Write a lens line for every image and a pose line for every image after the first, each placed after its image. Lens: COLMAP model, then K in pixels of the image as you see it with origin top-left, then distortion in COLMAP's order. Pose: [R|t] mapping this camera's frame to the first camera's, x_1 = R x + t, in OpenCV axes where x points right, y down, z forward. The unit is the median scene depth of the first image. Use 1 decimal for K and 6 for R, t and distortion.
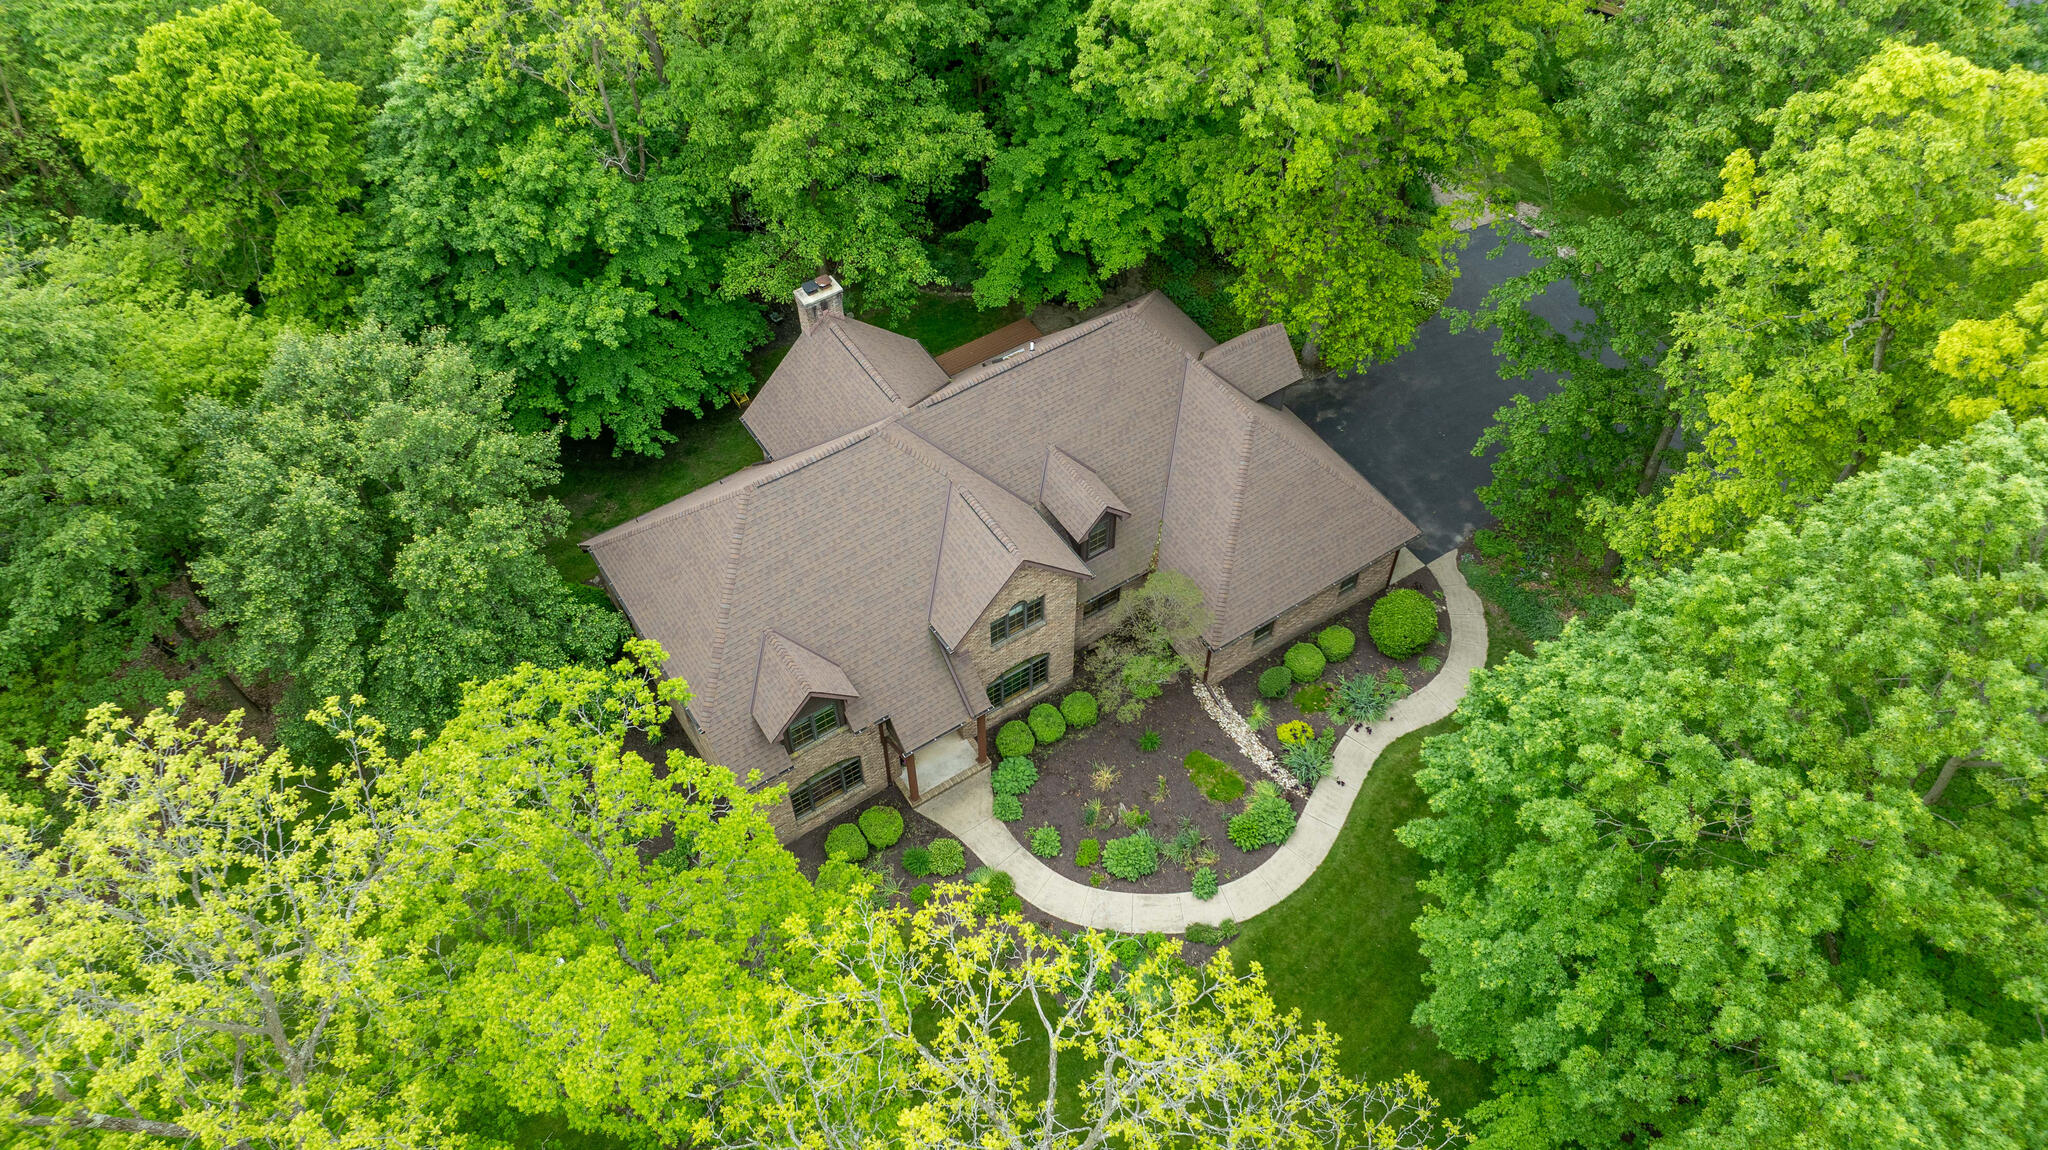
lens RADIAL K [[1427.2, 0, 1018.8], [0, 1427.2, 571.9], [0, 0, 1]] dist [-0.004888, -0.013867]
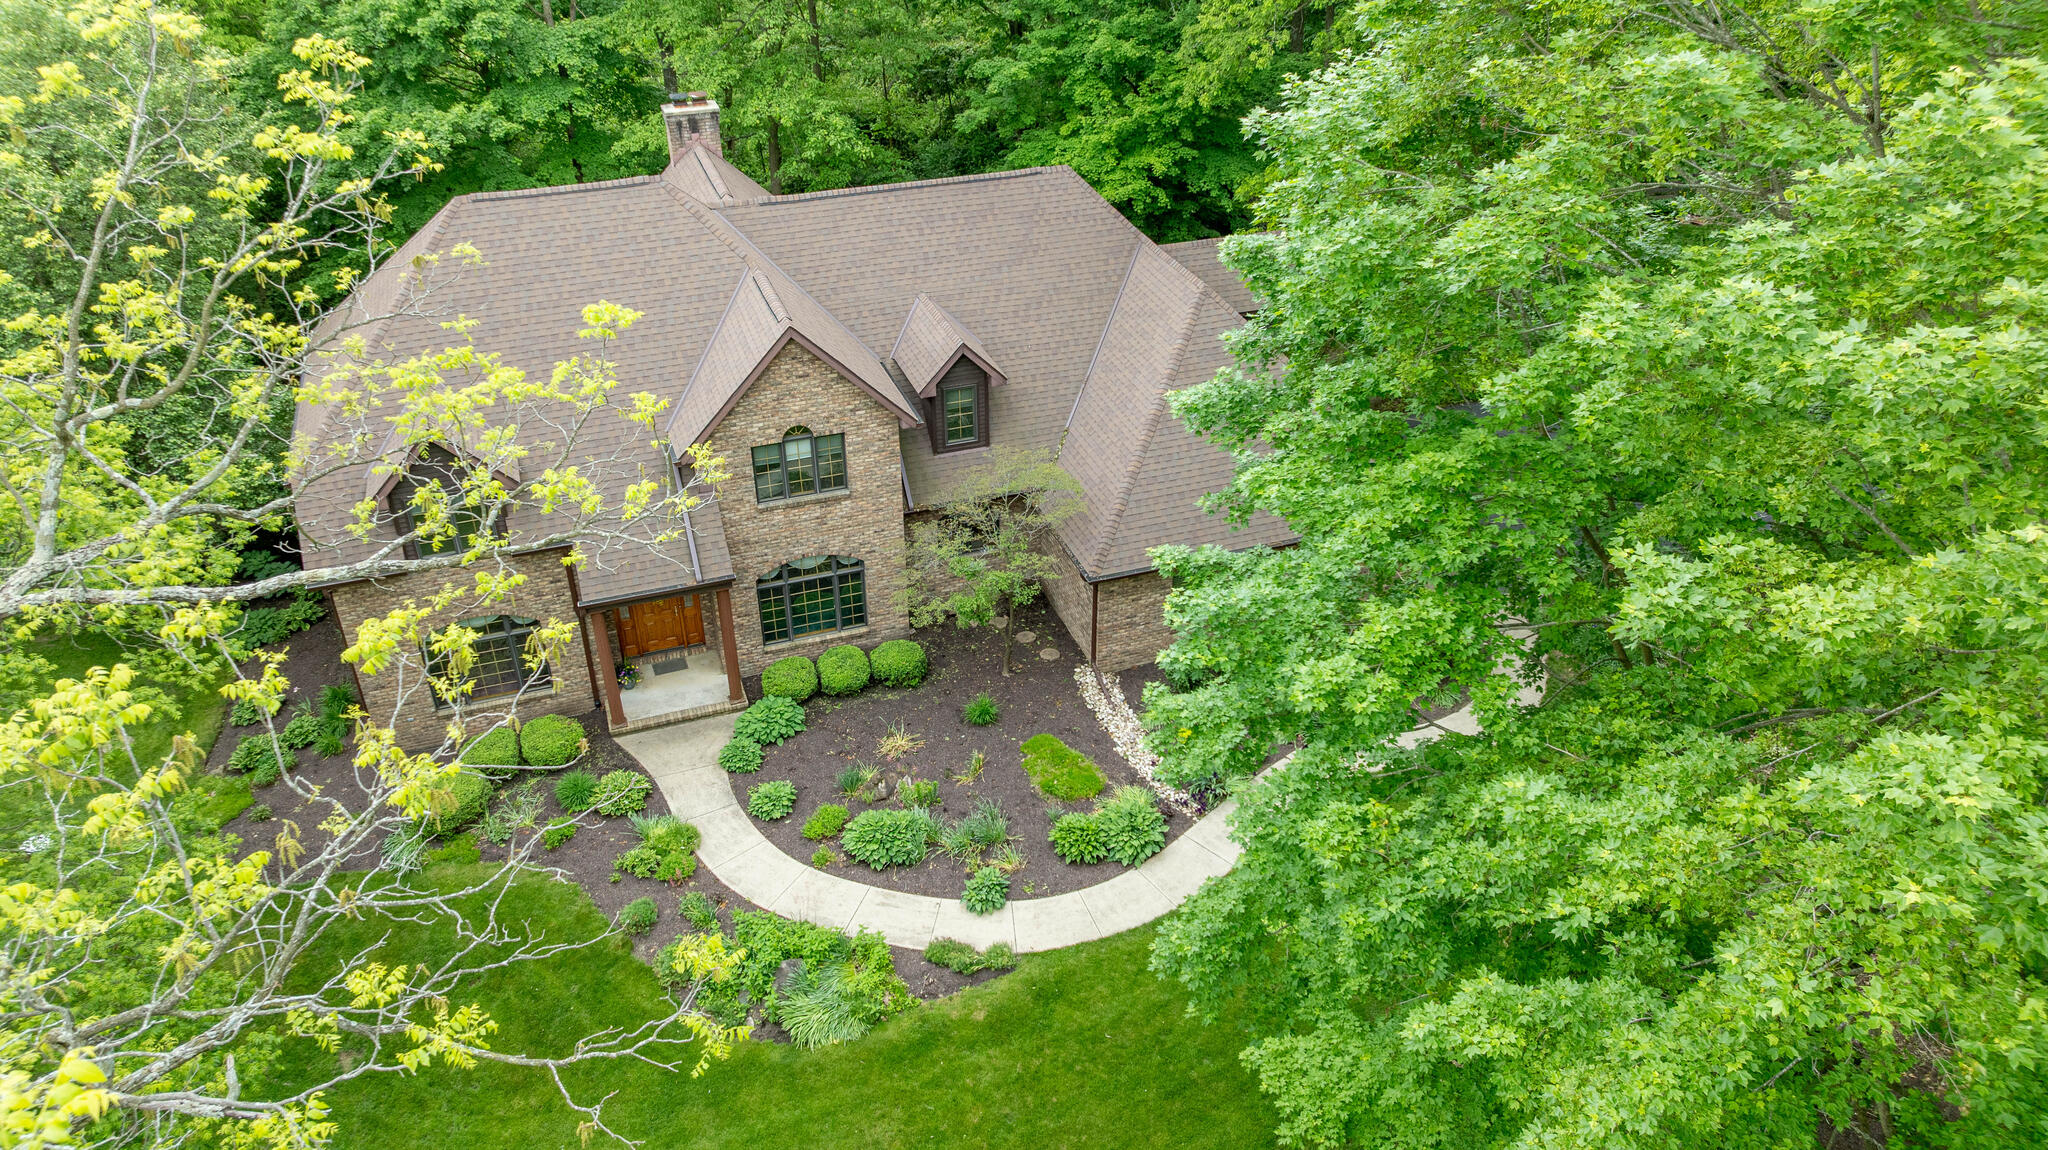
lens RADIAL K [[1427.2, 0, 1025.6], [0, 1427.2, 576.4], [0, 0, 1]] dist [-0.004888, -0.013867]
pose [[0.972339, 0.130041, -0.194024, 0.236241], [-0.184995, 0.935884, -0.299830, 0.259597], [0.142593, 0.327430, 0.934054, 0.367701]]
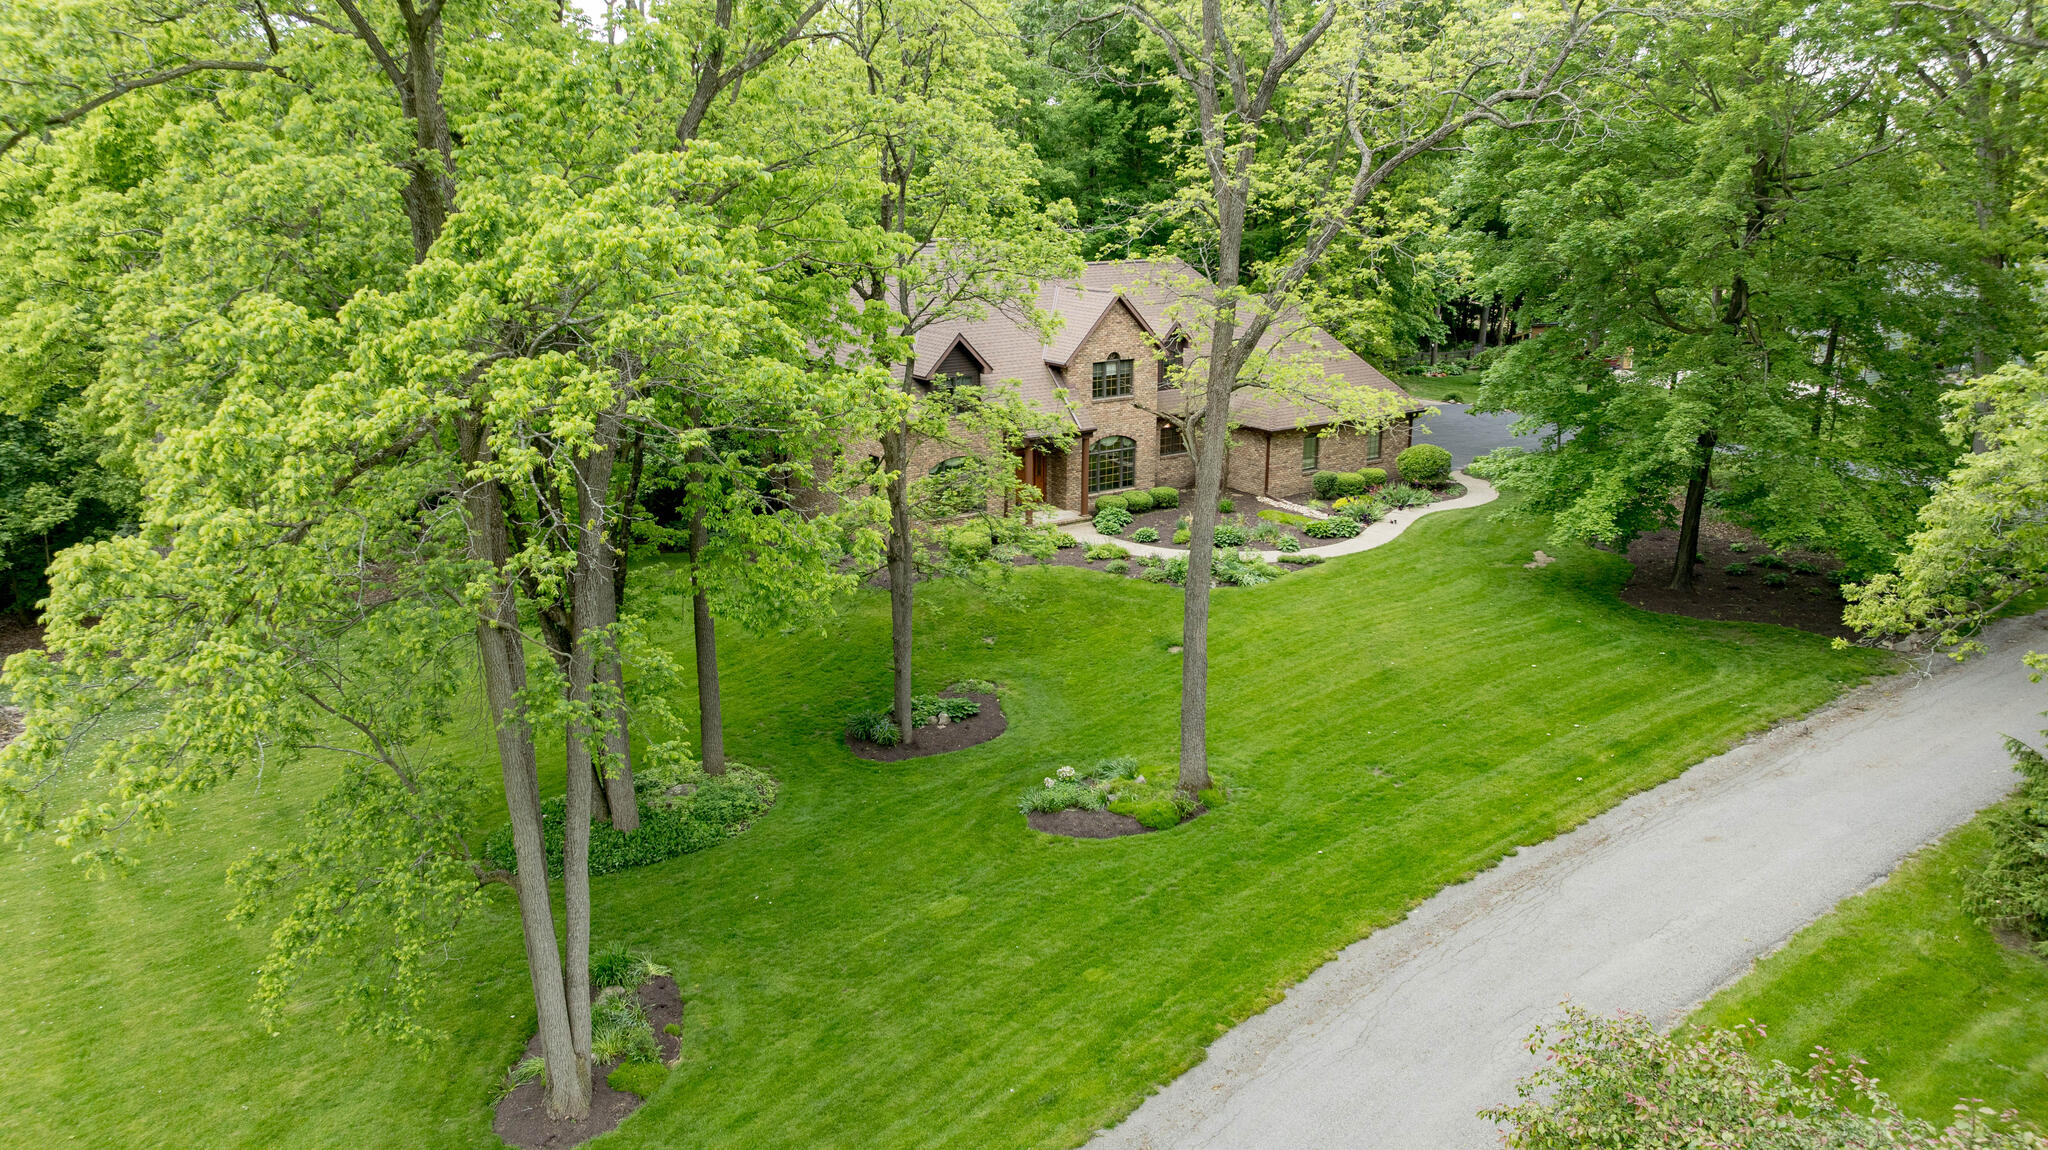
lens RADIAL K [[1427.2, 0, 1021.3], [0, 1427.2, 569.7], [0, 0, 1]] dist [-0.004888, -0.013867]
pose [[0.999424, -0.002104, 0.033858, -0.118890], [0.021529, 0.810650, -0.585136, 0.859769], [-0.026216, 0.585528, 0.810228, 0.084310]]
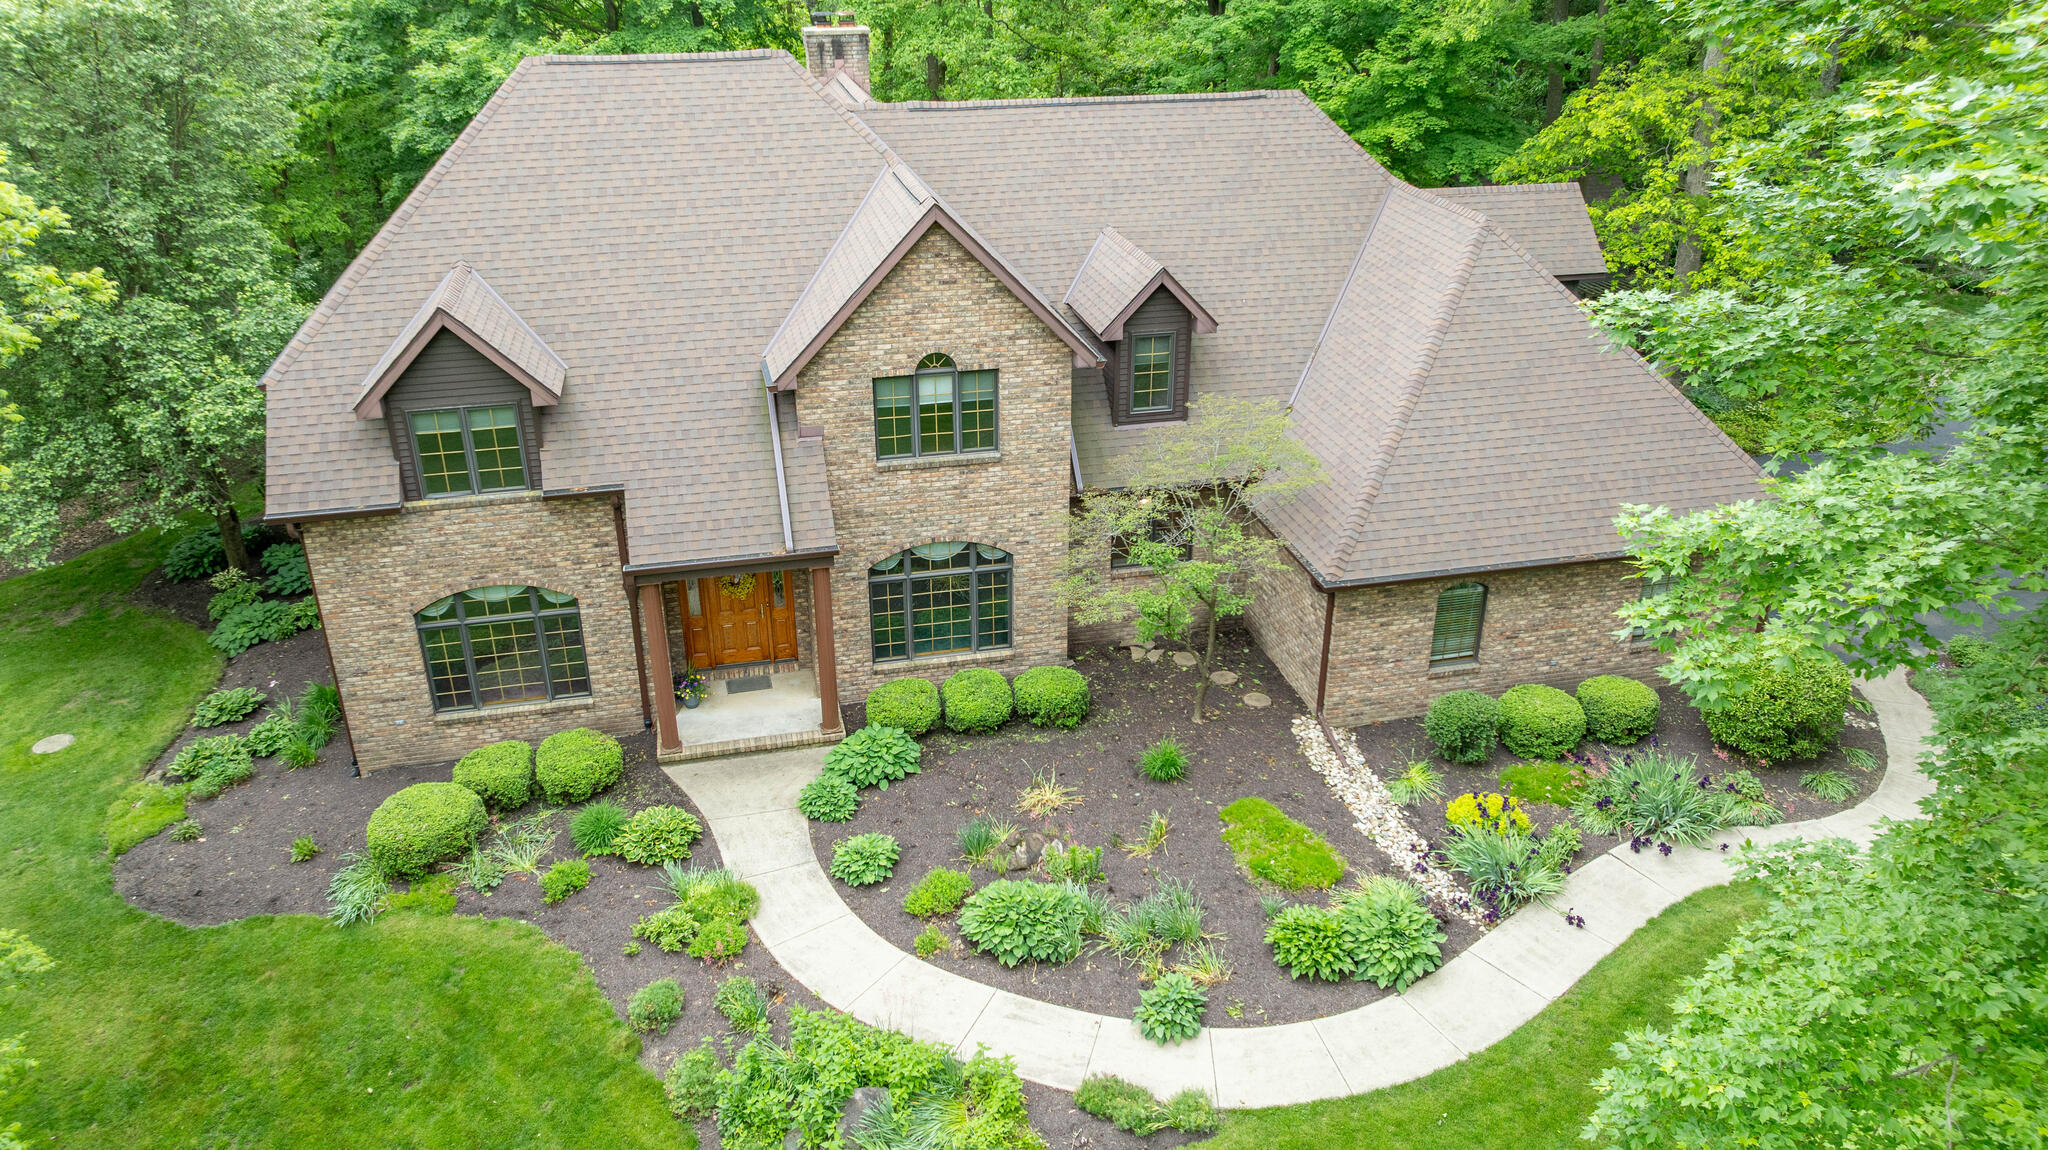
lens RADIAL K [[1427.2, 0, 1025.4], [0, 1427.2, 582.0], [0, 0, 1]] dist [-0.004888, -0.013867]
pose [[0.940354, 0.154981, -0.302846, 0.185667], [-0.268194, 0.885400, -0.379657, 0.262621], [0.209300, 0.438233, 0.874154, 0.558080]]
